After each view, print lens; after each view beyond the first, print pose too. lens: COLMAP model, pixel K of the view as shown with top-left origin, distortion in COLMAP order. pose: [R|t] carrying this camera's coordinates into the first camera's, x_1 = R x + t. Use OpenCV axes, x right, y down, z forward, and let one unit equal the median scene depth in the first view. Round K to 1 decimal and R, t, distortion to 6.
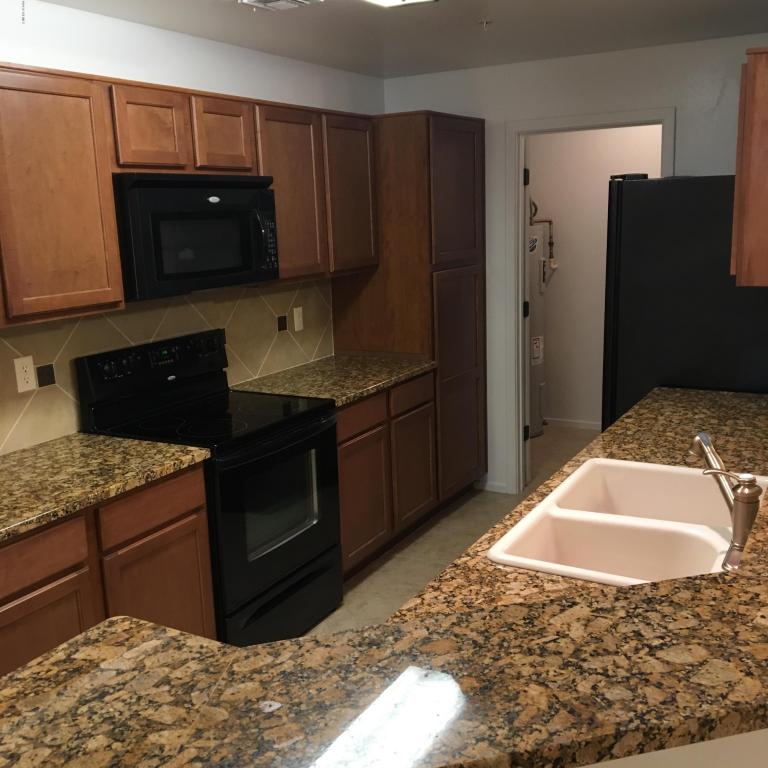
lens RADIAL K [[849.7, 0, 384.0], [0, 849.7, 384.0], [0, 0, 1]] dist [0.100454, -0.127680]
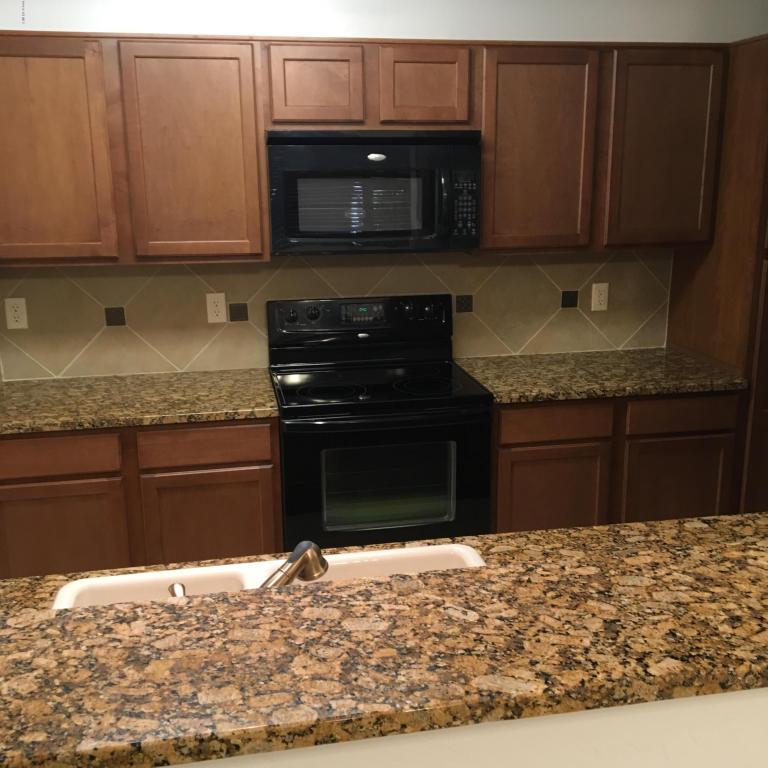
lens RADIAL K [[849.7, 0, 384.0], [0, 849.7, 384.0], [0, 0, 1]] dist [0.100454, -0.127680]
pose [[0.652029, 0.219370, -0.725765, 0.595627], [-0.169661, 0.975170, 0.142331, -0.115443], [0.738967, 0.030330, 0.673058, 0.407843]]
